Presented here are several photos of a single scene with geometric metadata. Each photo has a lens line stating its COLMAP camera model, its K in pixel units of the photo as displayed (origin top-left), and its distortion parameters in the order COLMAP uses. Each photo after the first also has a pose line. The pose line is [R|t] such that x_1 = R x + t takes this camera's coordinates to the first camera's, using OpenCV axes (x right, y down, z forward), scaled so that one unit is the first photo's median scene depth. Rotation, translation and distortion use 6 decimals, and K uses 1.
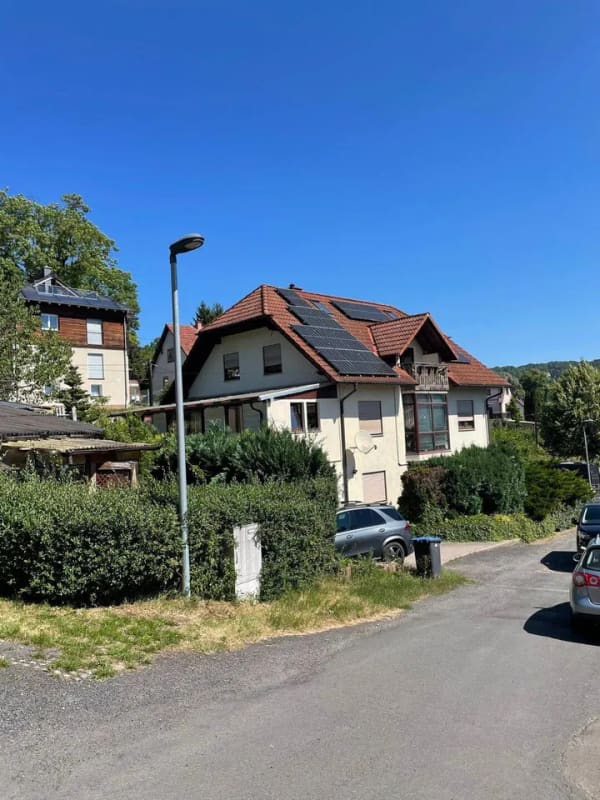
lens RADIAL K [[633.1, 0, 295.8], [0, 633.1, 395.6], [0, 0, 1]] dist [0.047701, 0.000653]
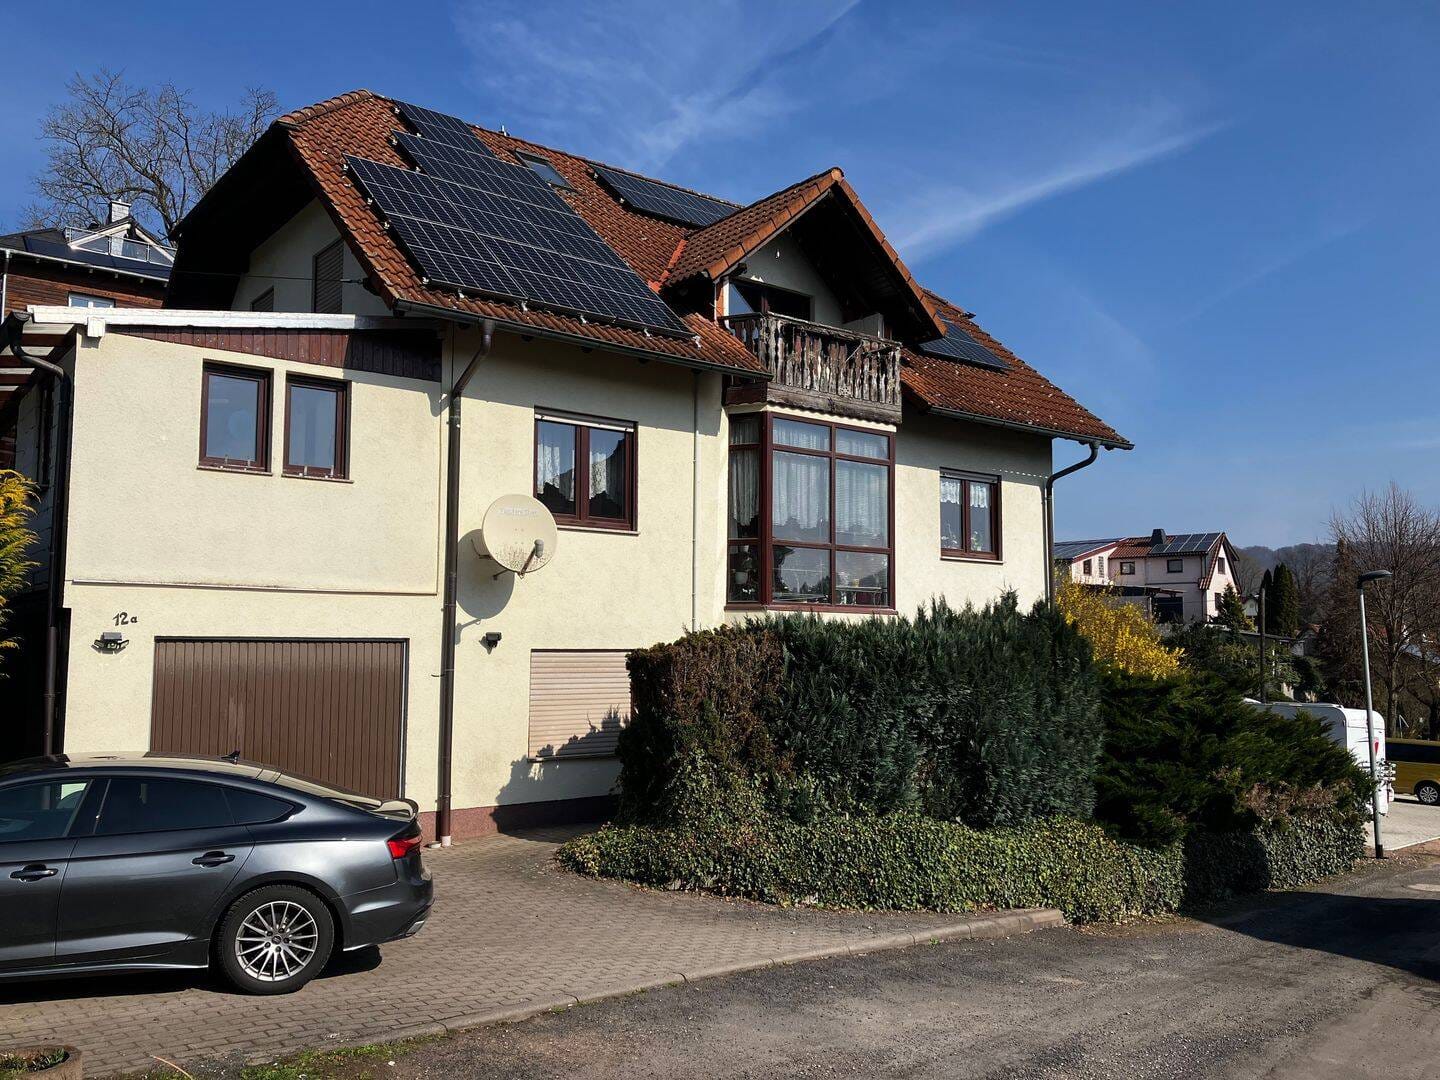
lens RADIAL K [[1210.6, 0, 713.8], [0, 1210.6, 548.5], [0, 0, 1]] dist [0.036068, -0.054751]
pose [[0.993660, 0.047676, -0.101815, 0.225187], [-0.050890, 0.998277, -0.029204, 0.081552], [0.100248, 0.034200, 0.994375, 0.412516]]
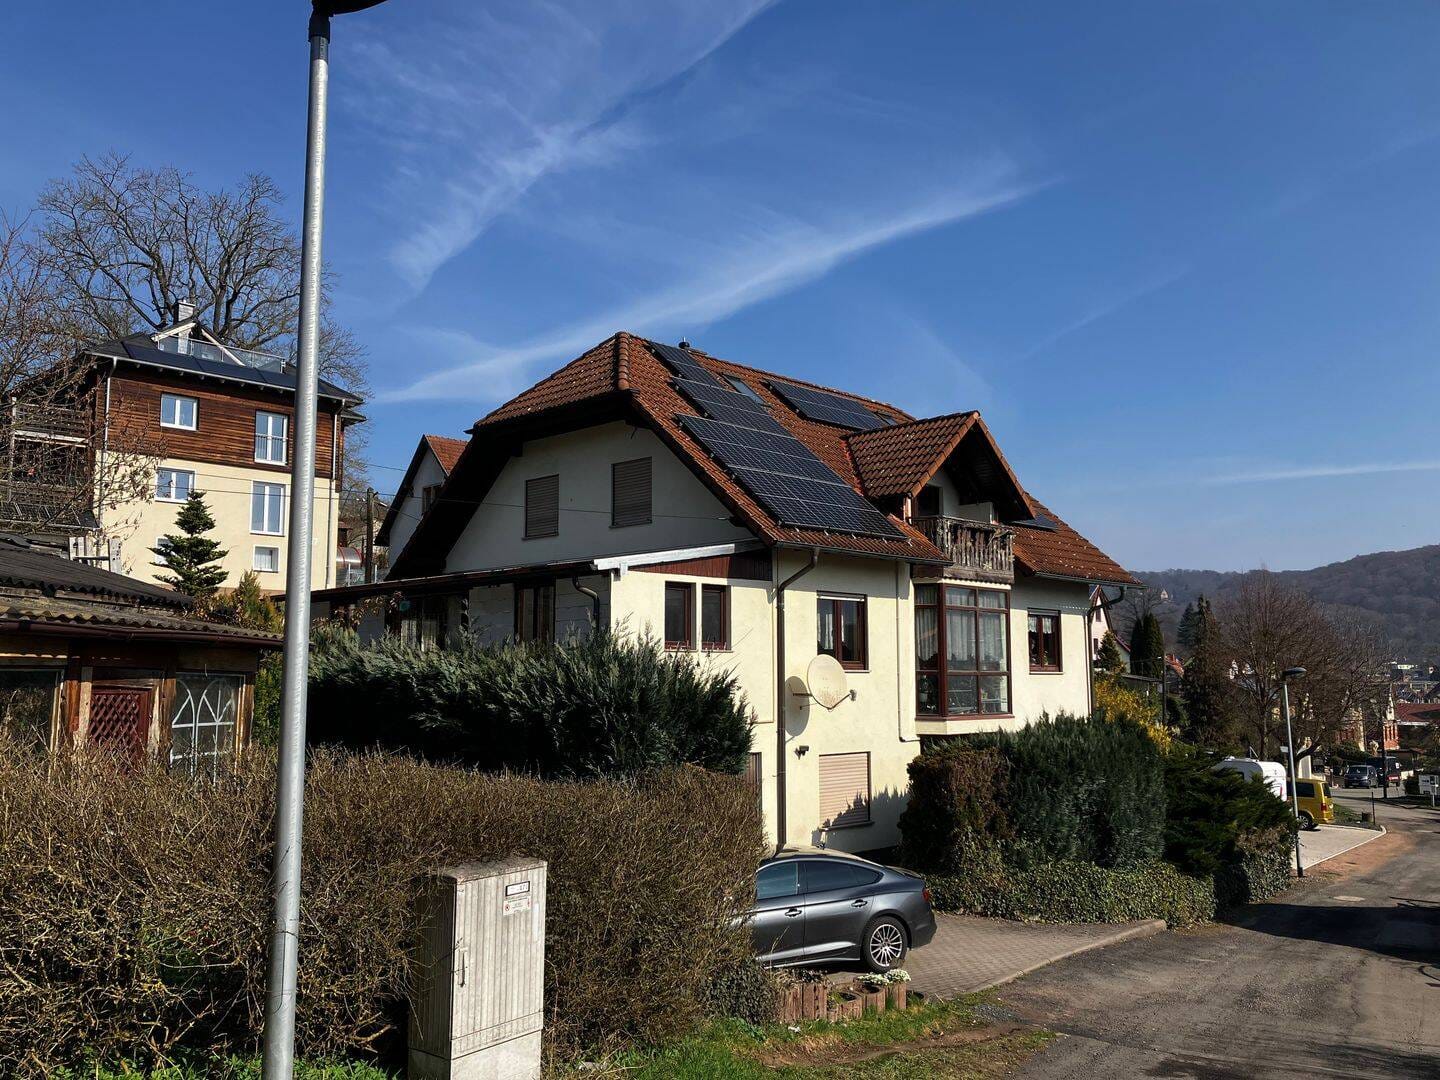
lens RADIAL K [[1210.6, 0, 714.9], [0, 1210.6, 534.7], [0, 0, 1]] dist [0.036068, -0.054751]
pose [[0.998183, 0.054912, 0.024789, 0.002478], [-0.053236, 0.996539, -0.063846, 0.025597], [-0.028209, 0.062410, 0.997652, 0.138135]]
